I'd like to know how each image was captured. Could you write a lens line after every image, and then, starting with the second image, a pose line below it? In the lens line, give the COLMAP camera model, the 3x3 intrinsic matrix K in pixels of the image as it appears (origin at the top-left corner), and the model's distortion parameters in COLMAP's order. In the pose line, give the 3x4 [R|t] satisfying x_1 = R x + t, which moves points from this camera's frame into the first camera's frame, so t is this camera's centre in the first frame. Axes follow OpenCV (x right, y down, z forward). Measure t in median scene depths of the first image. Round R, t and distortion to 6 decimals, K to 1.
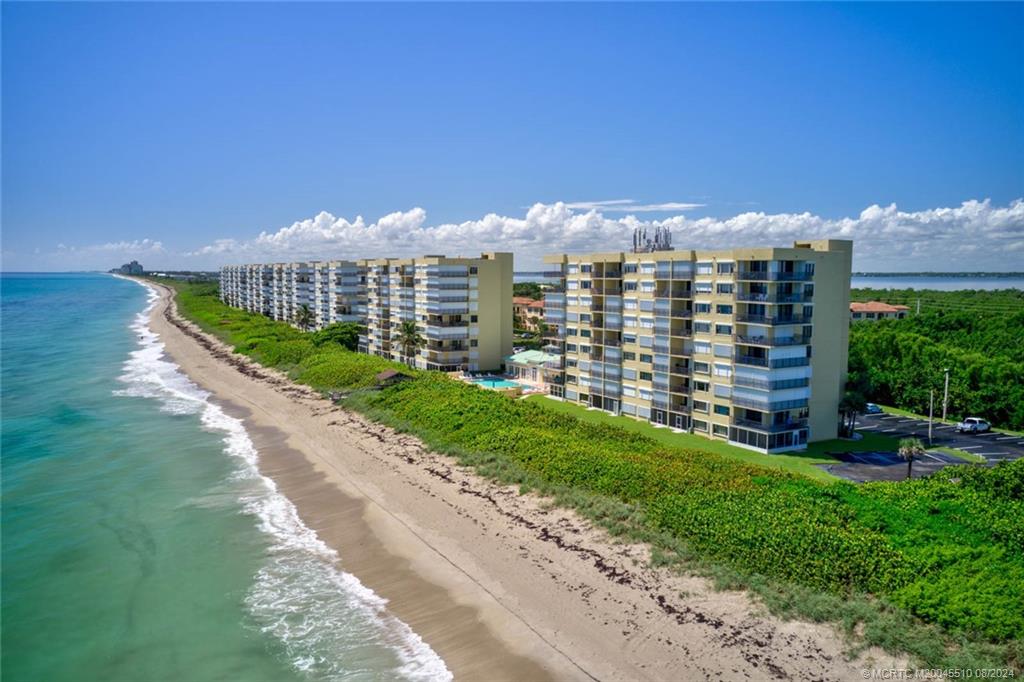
lens RADIAL K [[783.3, 0, 510.4], [0, 783.3, 338.9], [0, 0, 1]] dist [0.008269, 0.003018]
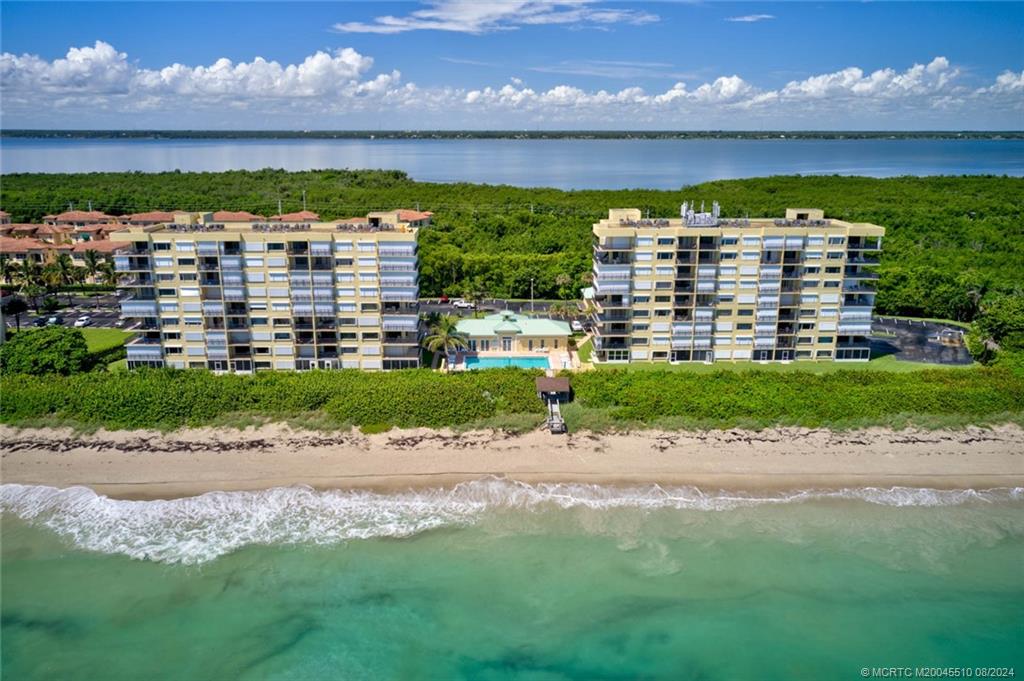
lens RADIAL K [[824.5, 0, 516.0], [0, 824.5, 347.4], [0, 0, 1]] dist [-0.006139, 0.003295]
pose [[0.481521, -0.228728, 0.846062, -1.112937], [0.075509, 0.972583, 0.219957, -0.234616], [-0.873176, -0.042029, 0.485590, 0.667365]]
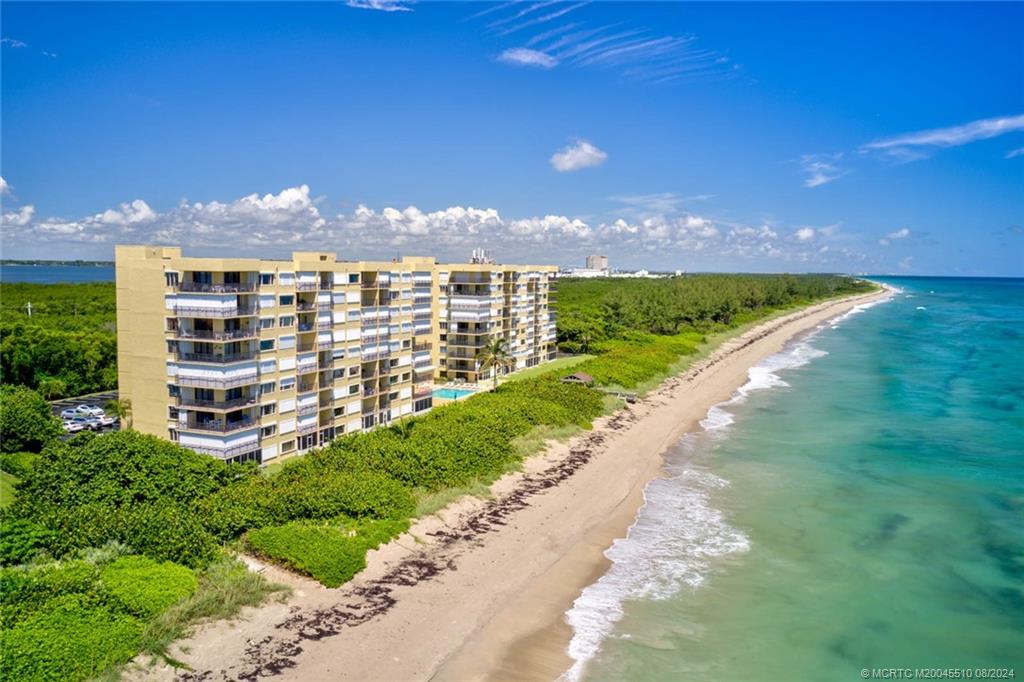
lens RADIAL K [[824.5, 0, 511.6], [0, 824.5, 338.4], [0, 0, 1]] dist [-0.006139, 0.003295]
pose [[-0.622643, -0.050068, 0.780902, -1.134572], [0.082946, 0.988106, 0.129489, -0.180922], [-0.778097, 0.145398, -0.611084, 2.042927]]
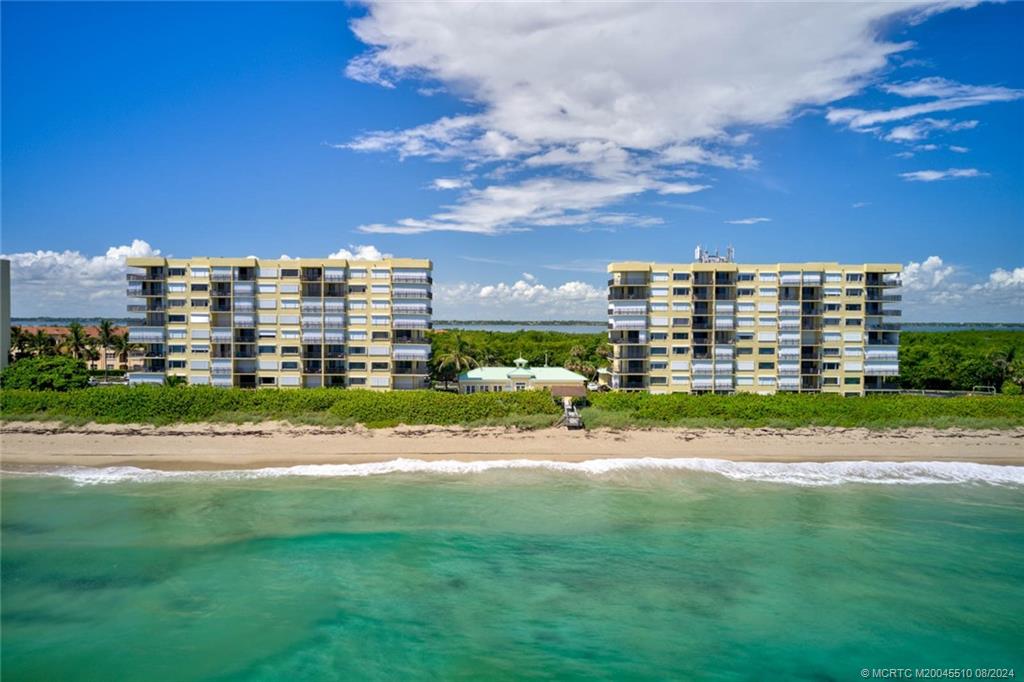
lens RADIAL K [[824.5, 0, 514.3], [0, 824.5, 331.6], [0, 0, 1]] dist [-0.006139, 0.003295]
pose [[0.495977, -0.008493, 0.868294, -1.112032], [0.069793, 0.997107, -0.030113, 0.006186], [-0.865526, 0.075537, 0.495135, 0.692615]]
